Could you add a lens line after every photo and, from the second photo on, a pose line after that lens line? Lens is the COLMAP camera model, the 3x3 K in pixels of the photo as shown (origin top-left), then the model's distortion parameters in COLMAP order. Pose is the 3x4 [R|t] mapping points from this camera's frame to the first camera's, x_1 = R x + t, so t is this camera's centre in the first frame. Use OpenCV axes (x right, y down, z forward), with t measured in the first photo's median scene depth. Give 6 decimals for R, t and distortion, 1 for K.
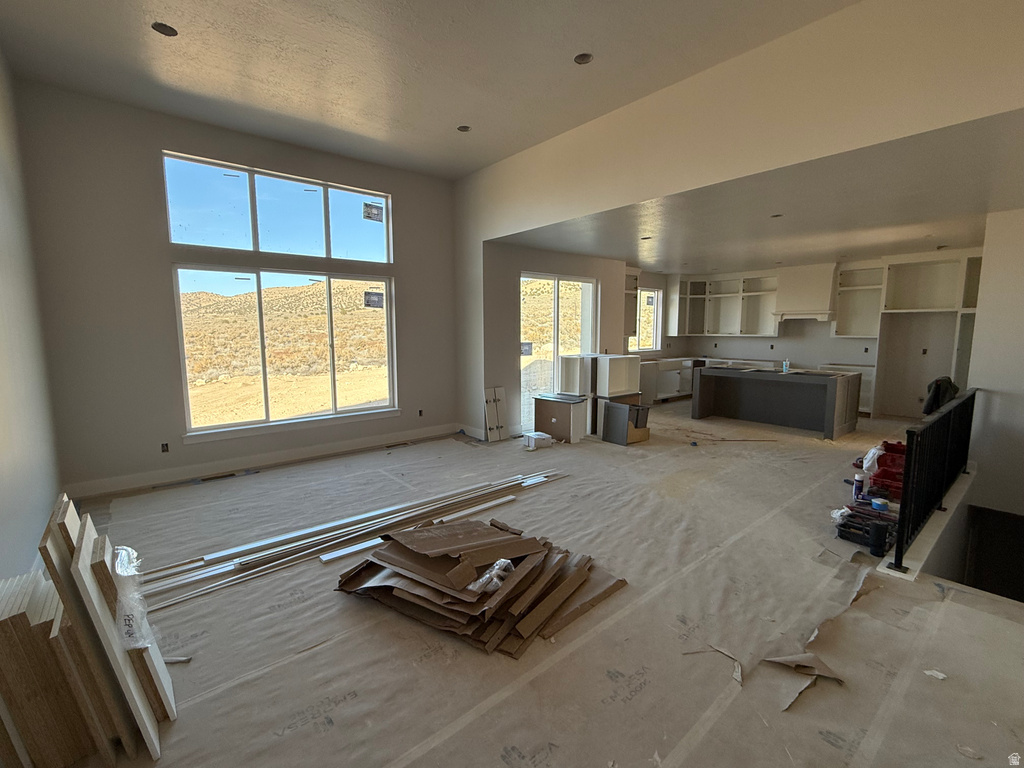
lens RADIAL K [[452.1, 0, 510.9], [0, 452.1, 380.3], [0, 0, 1]] dist [0.002084, 0.000390]
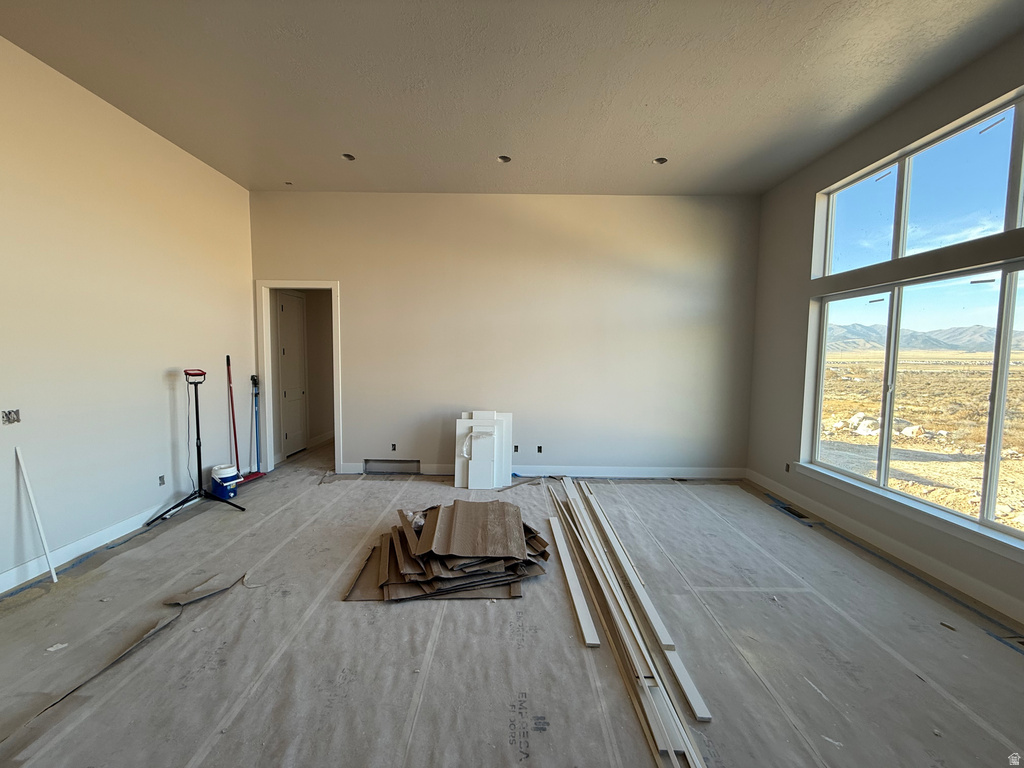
lens RADIAL K [[409.9, 0, 507.6], [0, 409.9, 383.9], [0, 0, 1]] dist [-0.002338, -0.000389]
pose [[-0.643718, 0.052793, -0.763440, 0.198263], [-0.099748, 0.983318, 0.152104, -0.062986], [0.758734, 0.174063, -0.627714, 0.503801]]
